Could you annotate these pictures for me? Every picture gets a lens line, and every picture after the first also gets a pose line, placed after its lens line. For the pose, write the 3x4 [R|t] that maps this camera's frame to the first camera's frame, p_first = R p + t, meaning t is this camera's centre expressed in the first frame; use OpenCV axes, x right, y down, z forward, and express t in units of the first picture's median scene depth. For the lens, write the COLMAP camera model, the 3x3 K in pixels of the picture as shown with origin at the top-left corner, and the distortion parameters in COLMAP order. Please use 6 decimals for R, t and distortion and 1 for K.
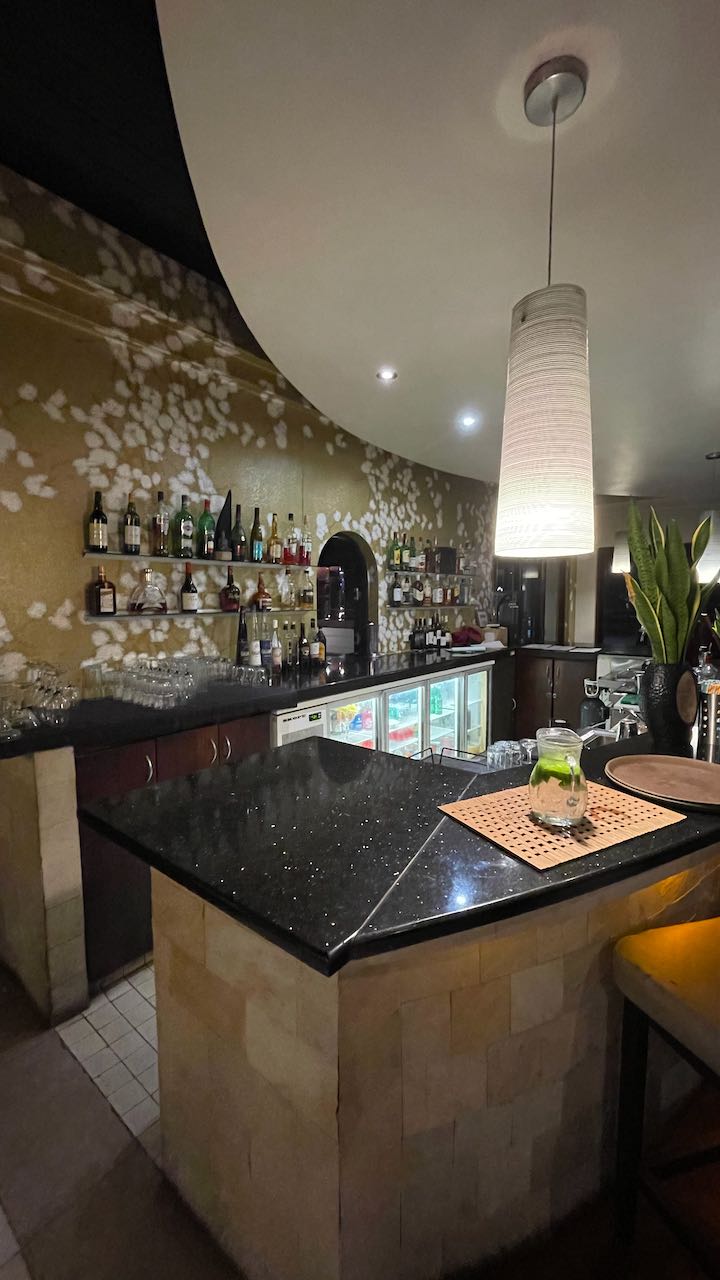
lens RADIAL K [[513.0, 0, 360.0], [0, 513.0, 640.0], [0, 0, 1]] dist [0.000008, -0.000001]
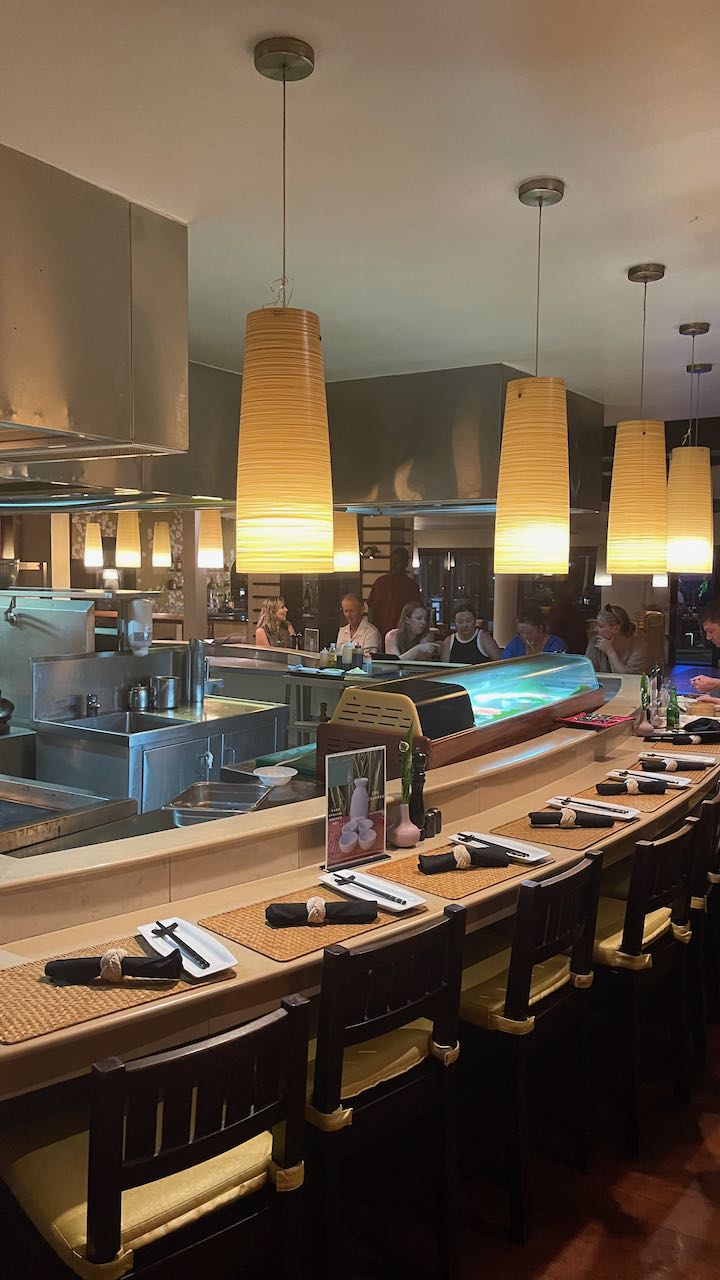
lens RADIAL K [[968.4, 0, 360.0], [0, 968.4, 640.0], [0, 0, 1]] dist [0.054239, -0.074093]
pose [[0.991447, -0.002448, 0.130488, -0.084669], [0.004202, 0.999904, -0.013167, 0.292324], [-0.130443, 0.013603, 0.991362, -4.298805]]
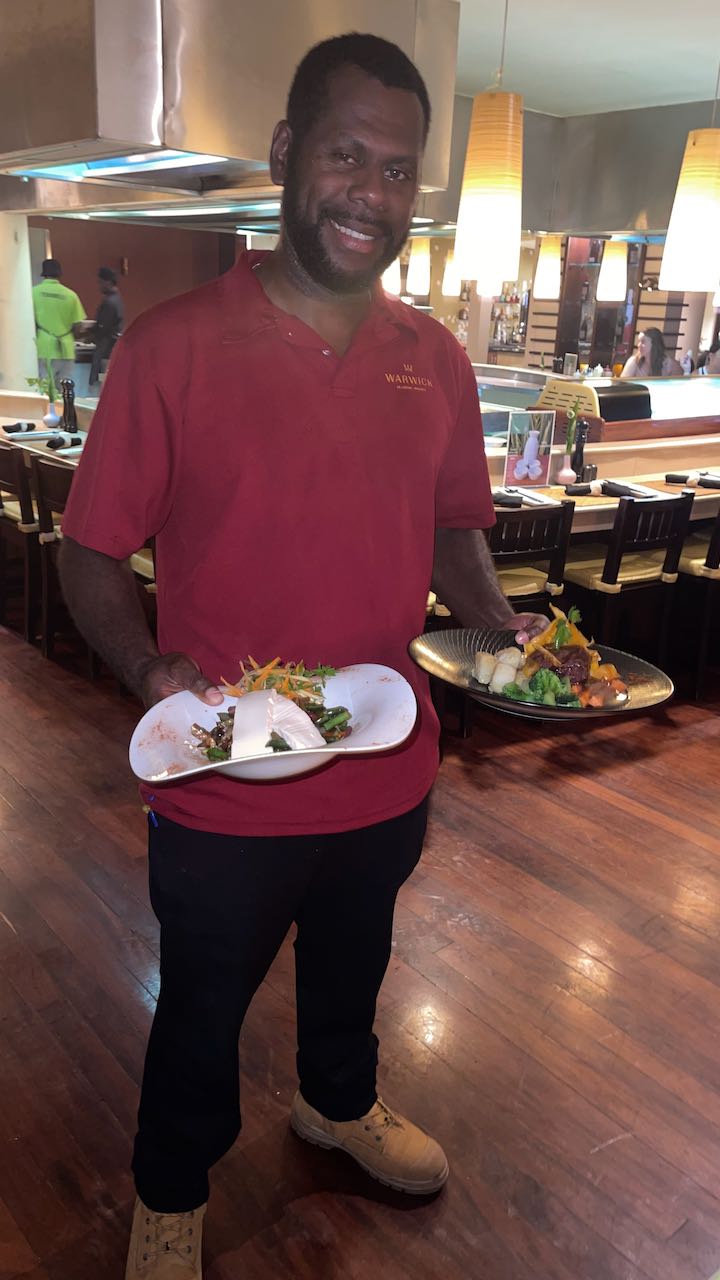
lens RADIAL K [[968.4, 0, 360.0], [0, 968.4, 640.0], [0, 0, 1]] dist [0.054239, -0.074093]
pose [[0.984476, 0.094367, -0.147994, 0.003520], [-0.055216, 0.966873, 0.249214, 0.353515], [0.166609, -0.237173, 0.957074, -4.714894]]
